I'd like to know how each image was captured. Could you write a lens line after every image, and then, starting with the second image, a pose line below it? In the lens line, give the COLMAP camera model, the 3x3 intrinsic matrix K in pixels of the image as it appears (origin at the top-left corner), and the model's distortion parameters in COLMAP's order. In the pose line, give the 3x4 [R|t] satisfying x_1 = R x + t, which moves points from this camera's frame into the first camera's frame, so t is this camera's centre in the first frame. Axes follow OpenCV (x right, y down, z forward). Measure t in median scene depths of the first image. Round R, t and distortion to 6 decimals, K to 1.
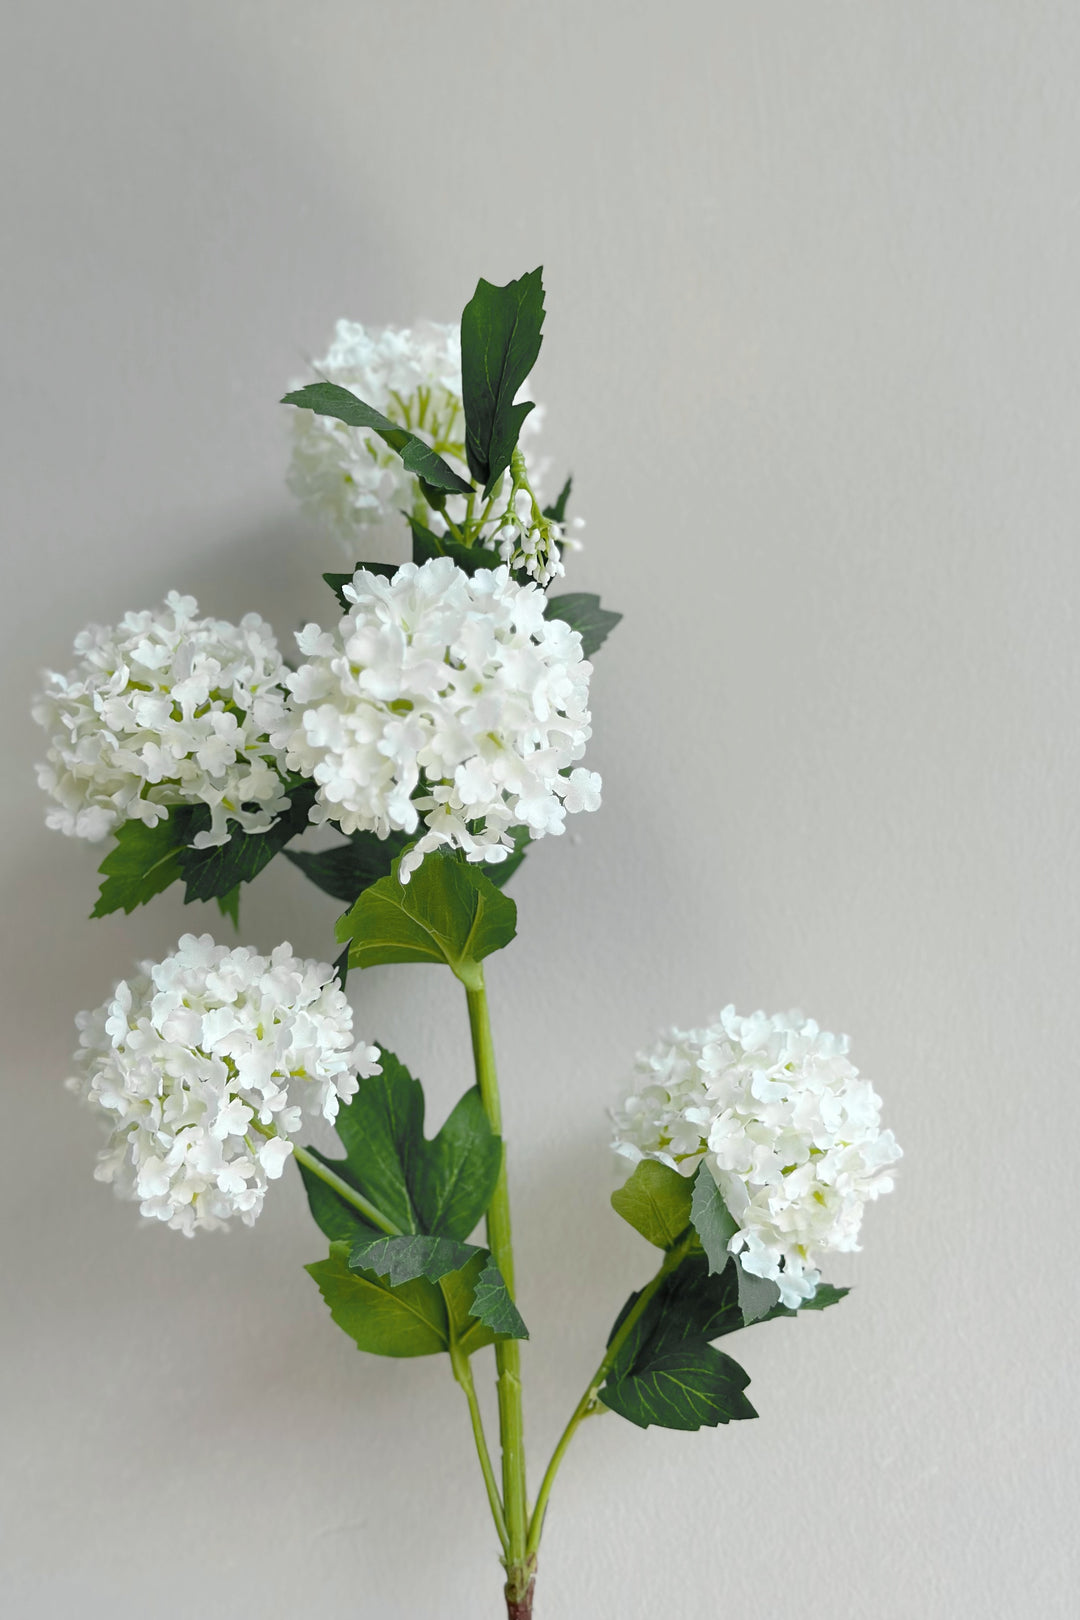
lens RADIAL K [[2364.8, 0, 540.4], [0, 2364.8, 764.4], [0, 0, 1]] dist [0.044653, 0.038739]
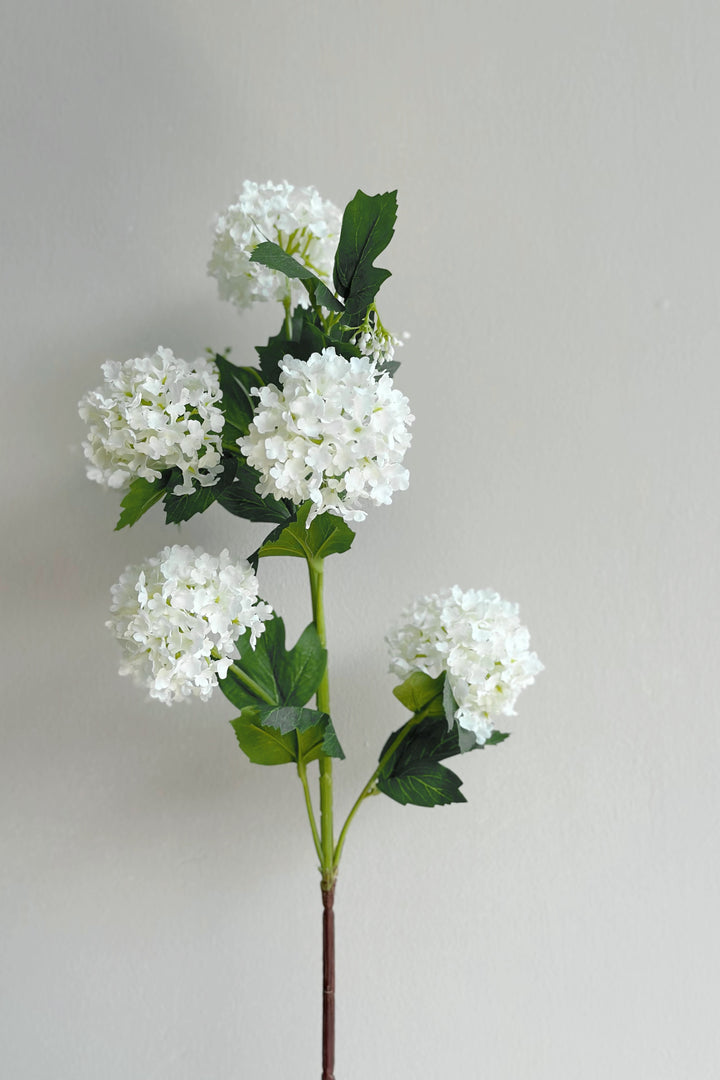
lens RADIAL K [[1548.0, 0, 360.0], [0, 1548.0, 540.0], [0, 0, 1]] dist [0.094022, 0.025397]
pose [[0.987913, 0.029979, 0.152085, -0.184943], [-0.053421, 0.986861, 0.152482, -0.118131], [-0.145515, -0.158763, 0.976534, -0.179046]]
